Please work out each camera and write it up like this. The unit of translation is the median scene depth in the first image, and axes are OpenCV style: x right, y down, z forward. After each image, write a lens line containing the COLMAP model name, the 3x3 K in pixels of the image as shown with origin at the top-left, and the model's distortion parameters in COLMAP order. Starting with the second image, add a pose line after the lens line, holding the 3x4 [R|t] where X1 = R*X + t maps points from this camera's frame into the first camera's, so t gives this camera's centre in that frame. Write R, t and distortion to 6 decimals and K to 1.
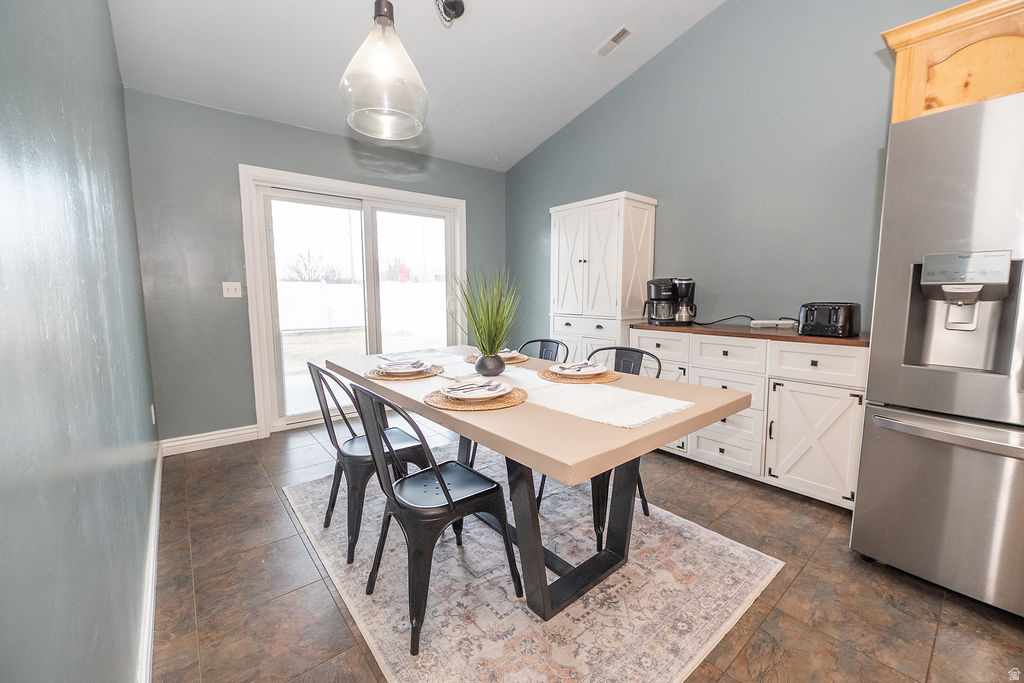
lens RADIAL K [[411.3, 0, 524.2], [0, 411.3, 341.1], [0, 0, 1]] dist [-0.012207, -0.000064]
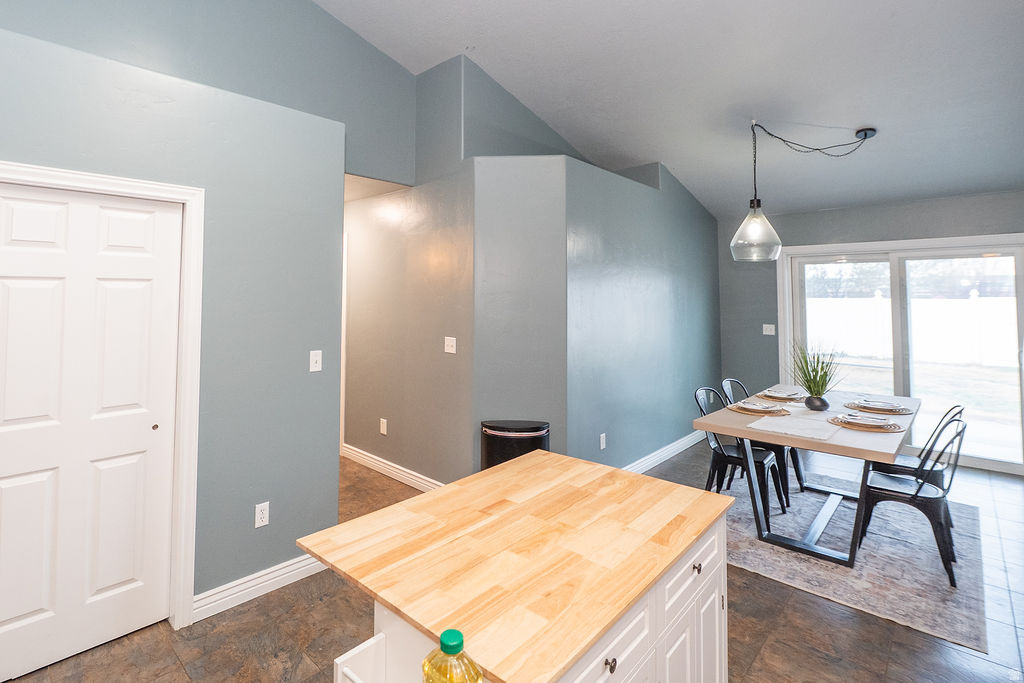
lens RADIAL K [[490.7, 0, 462.4], [0, 490.7, 283.8], [0, 0, 1]] dist [-0.000812, -0.000550]
pose [[0.088623, -0.023155, -0.995796, 1.007934], [-0.117059, 0.992560, -0.033498, -0.102369], [0.989163, 0.119536, 0.085253, -0.295200]]
